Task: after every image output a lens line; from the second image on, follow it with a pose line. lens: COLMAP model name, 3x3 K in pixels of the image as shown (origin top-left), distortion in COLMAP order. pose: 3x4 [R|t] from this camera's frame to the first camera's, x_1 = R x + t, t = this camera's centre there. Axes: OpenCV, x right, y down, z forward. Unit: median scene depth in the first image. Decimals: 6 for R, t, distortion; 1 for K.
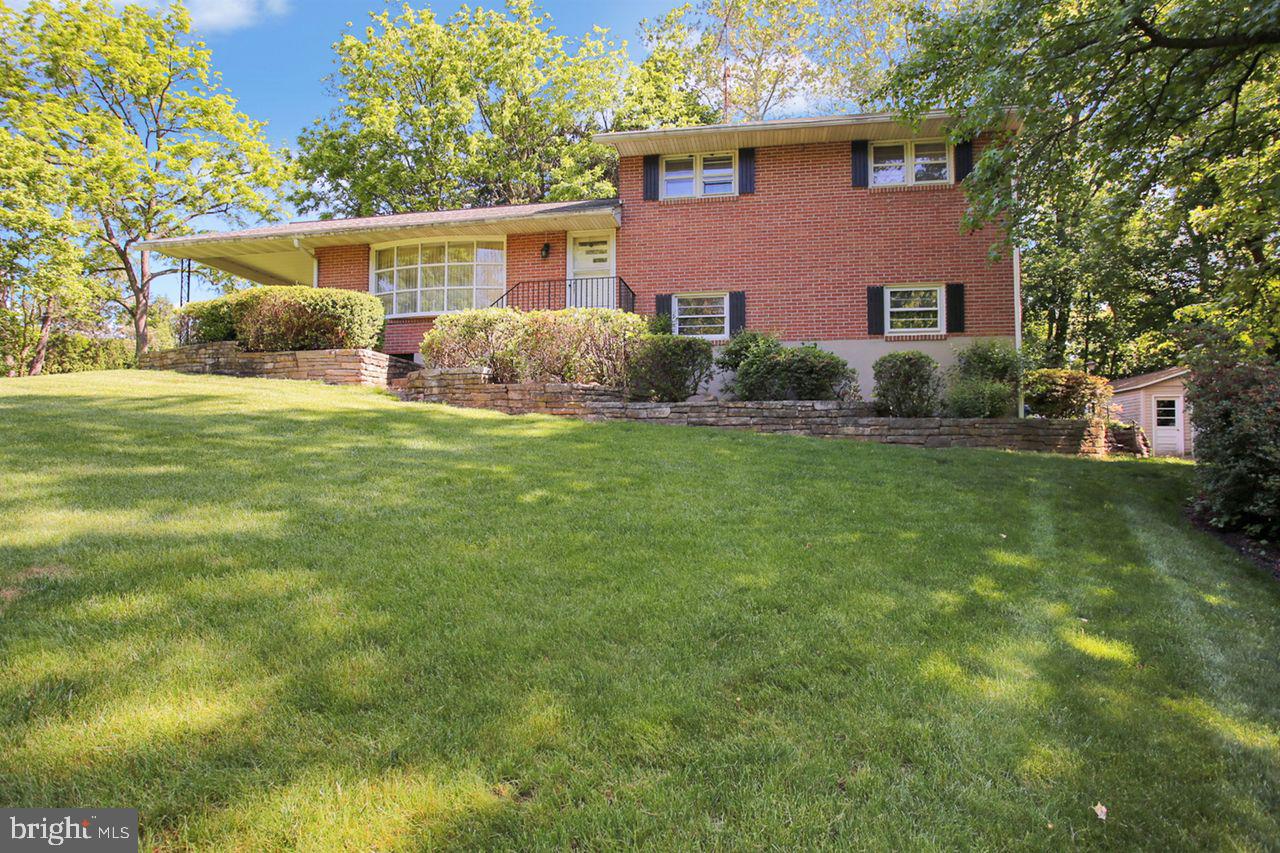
lens RADIAL K [[635.4, 0, 641.7], [0, 635.4, 425.8], [0, 0, 1]] dist [0.004326, 0.001772]
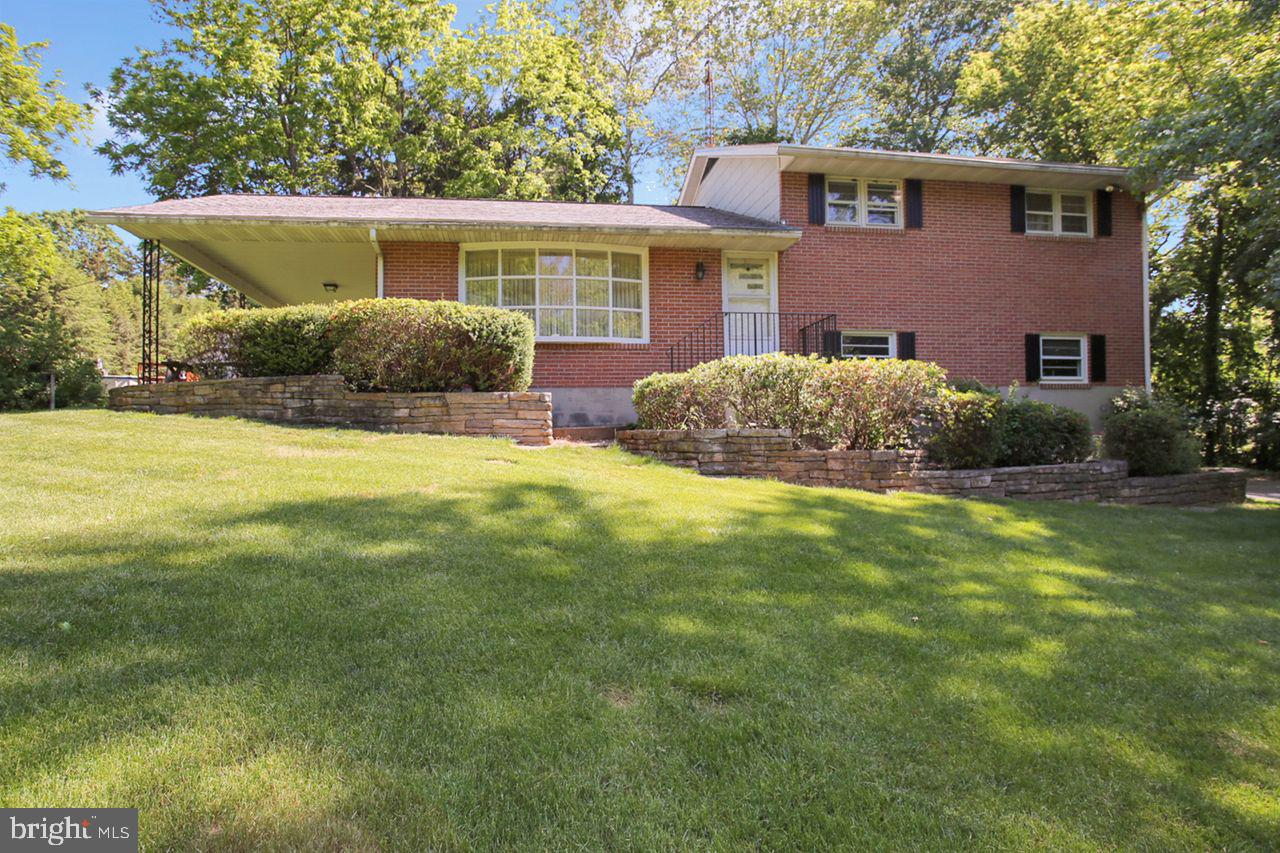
lens RADIAL K [[635.4, 0, 641.3], [0, 635.4, 422.2], [0, 0, 1]] dist [0.004326, 0.001772]
pose [[0.949799, -0.000681, 0.312860, -0.527844], [0.003513, 0.999958, -0.008487, -0.073921], [-0.312841, 0.009160, 0.949761, 0.244455]]
